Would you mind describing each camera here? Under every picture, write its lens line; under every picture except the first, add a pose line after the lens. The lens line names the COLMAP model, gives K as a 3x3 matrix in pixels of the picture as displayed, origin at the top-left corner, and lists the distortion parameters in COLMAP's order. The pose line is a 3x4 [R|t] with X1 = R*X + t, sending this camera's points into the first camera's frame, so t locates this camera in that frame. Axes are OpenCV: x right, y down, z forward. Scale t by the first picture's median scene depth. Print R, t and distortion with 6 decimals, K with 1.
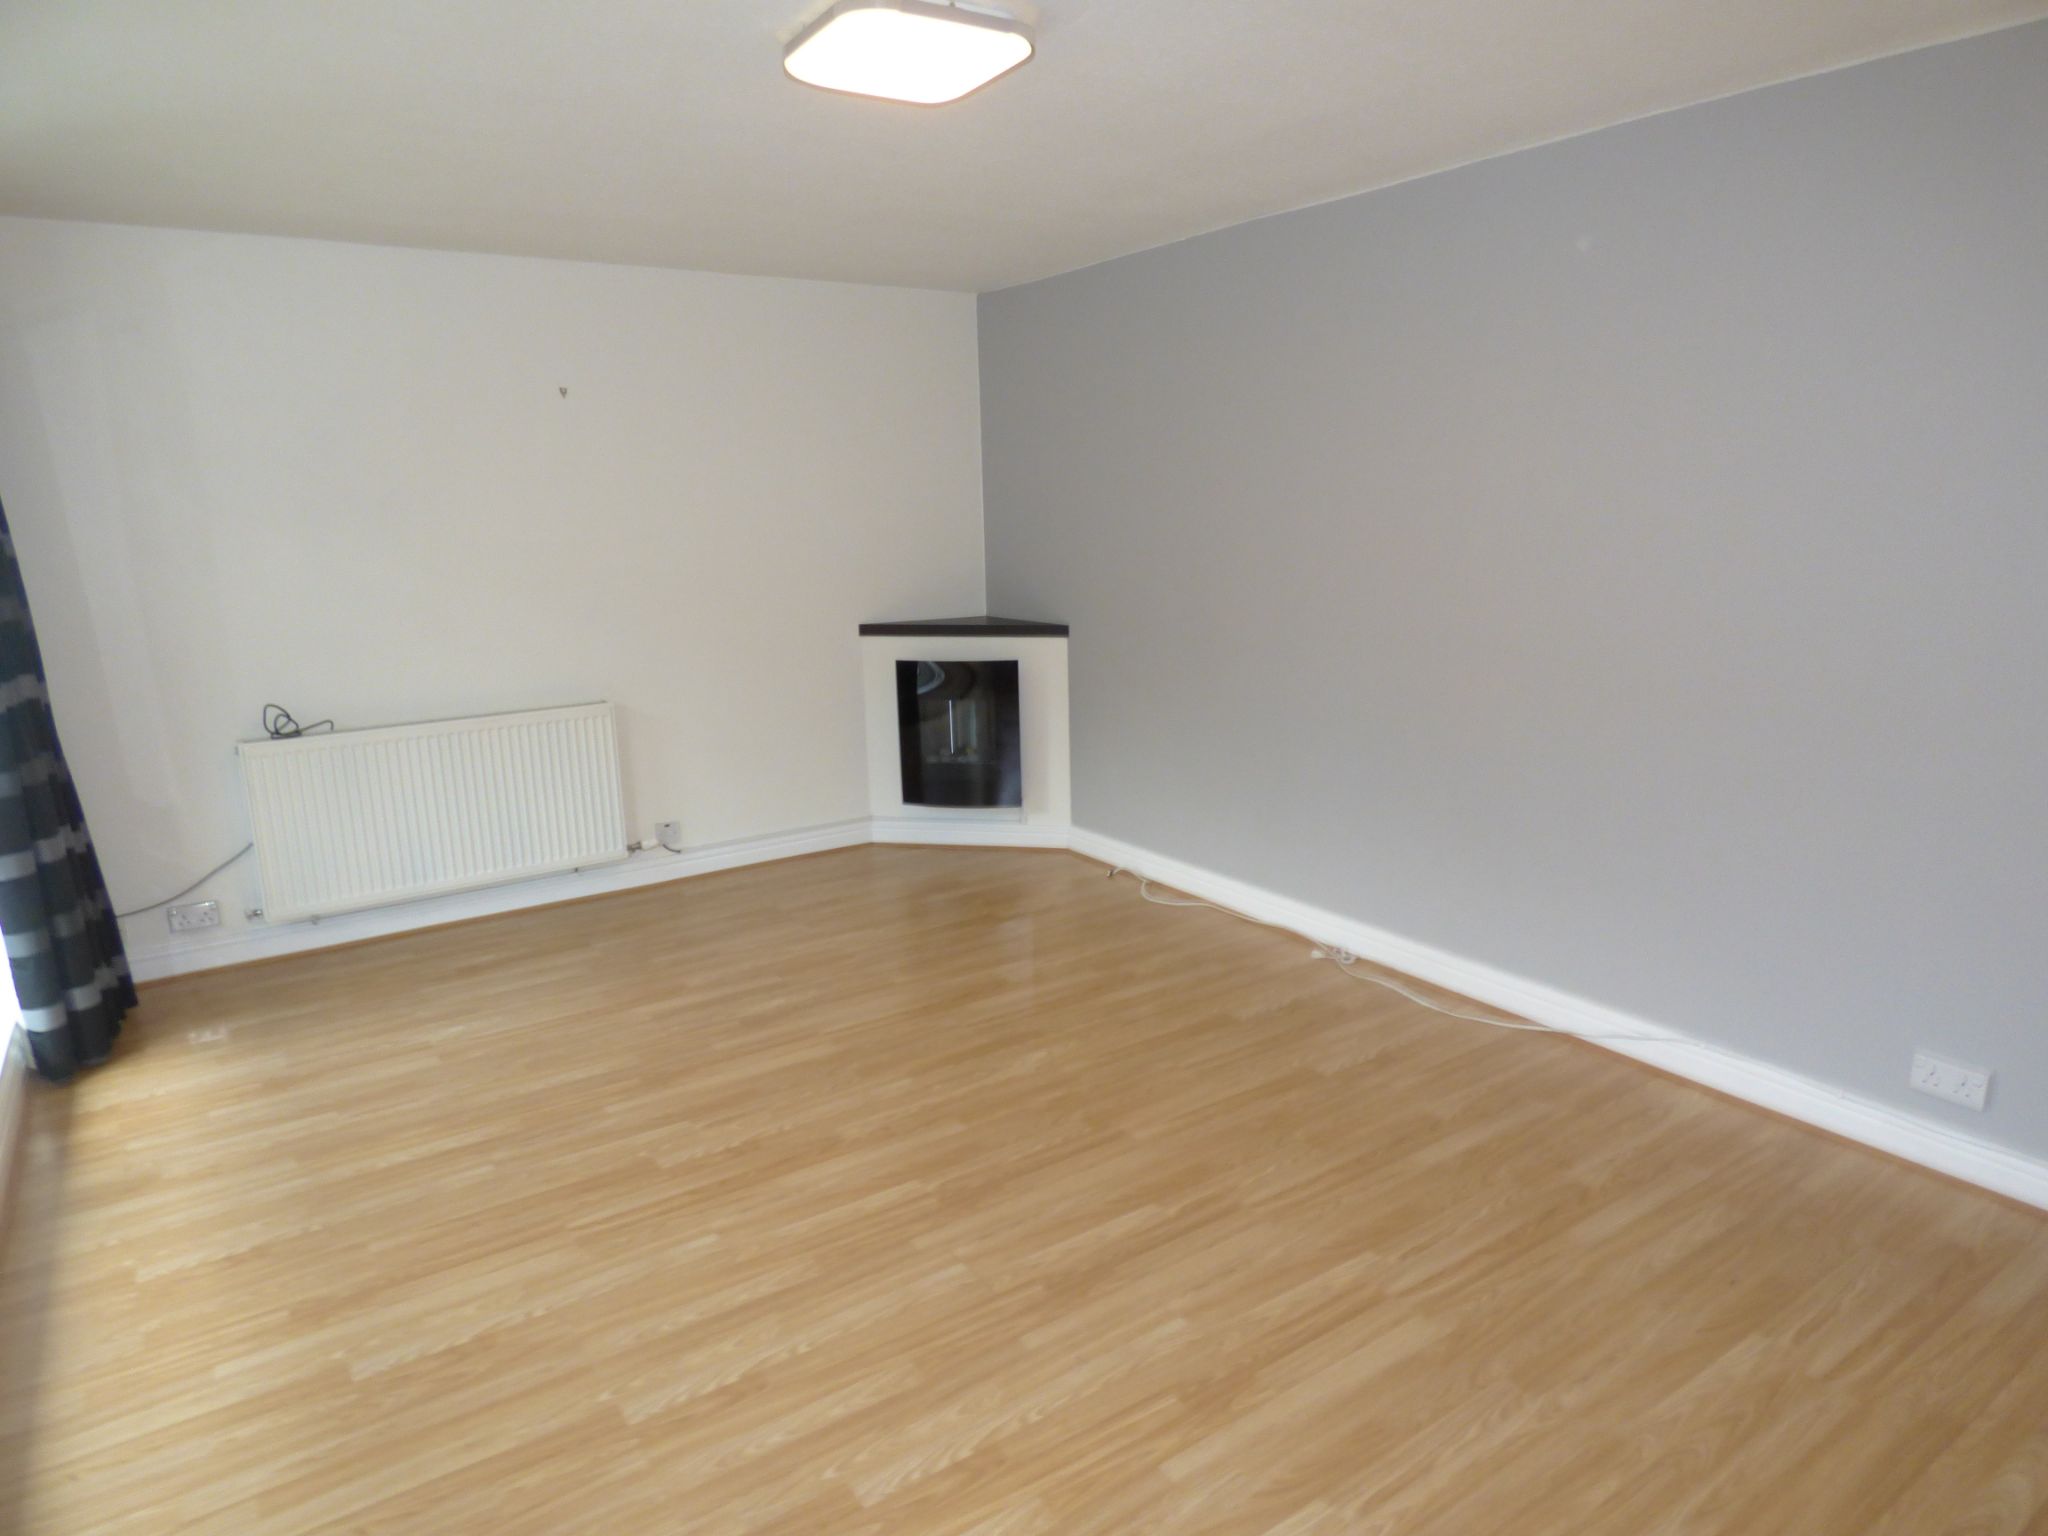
lens RADIAL K [[1259.5, 0, 1030.6], [0, 1259.5, 763.1], [0, 0, 1]] dist [-0.009586, -0.003341]
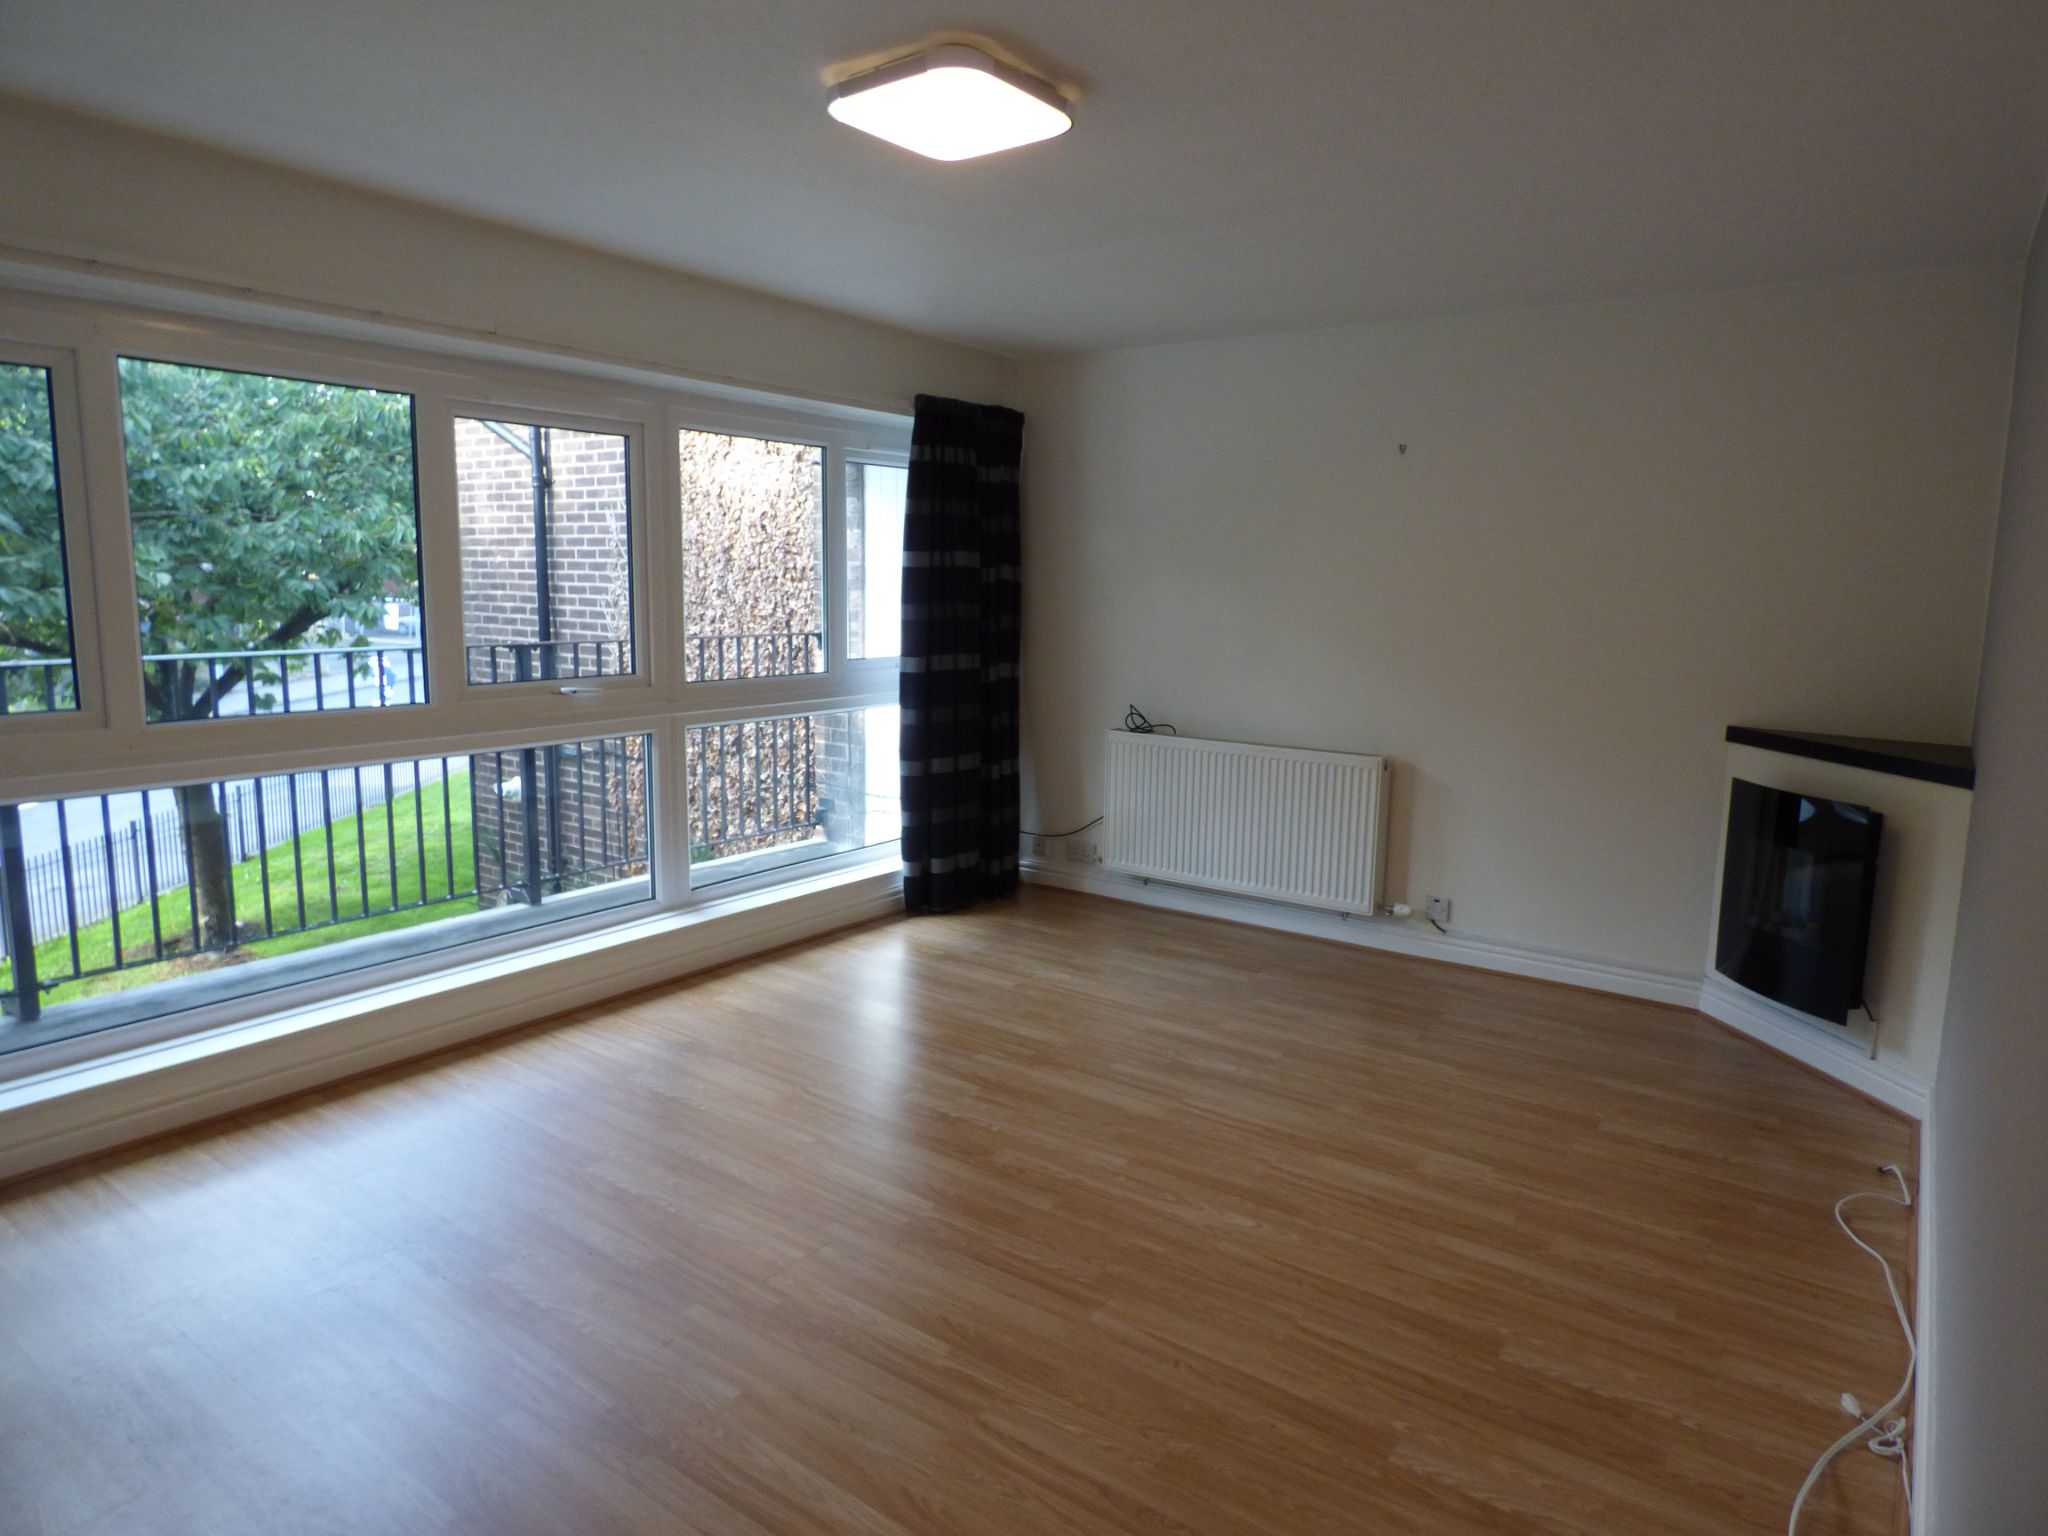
lens RADIAL K [[1259.5, 0, 1030.6], [0, 1259.5, 763.1], [0, 0, 1]] dist [-0.009586, -0.003341]
pose [[0.328632, 0.166551, -0.929657, 0.605715], [-0.220878, 0.970585, 0.095803, -0.094483], [0.918267, 0.173856, 0.355753, 0.480092]]
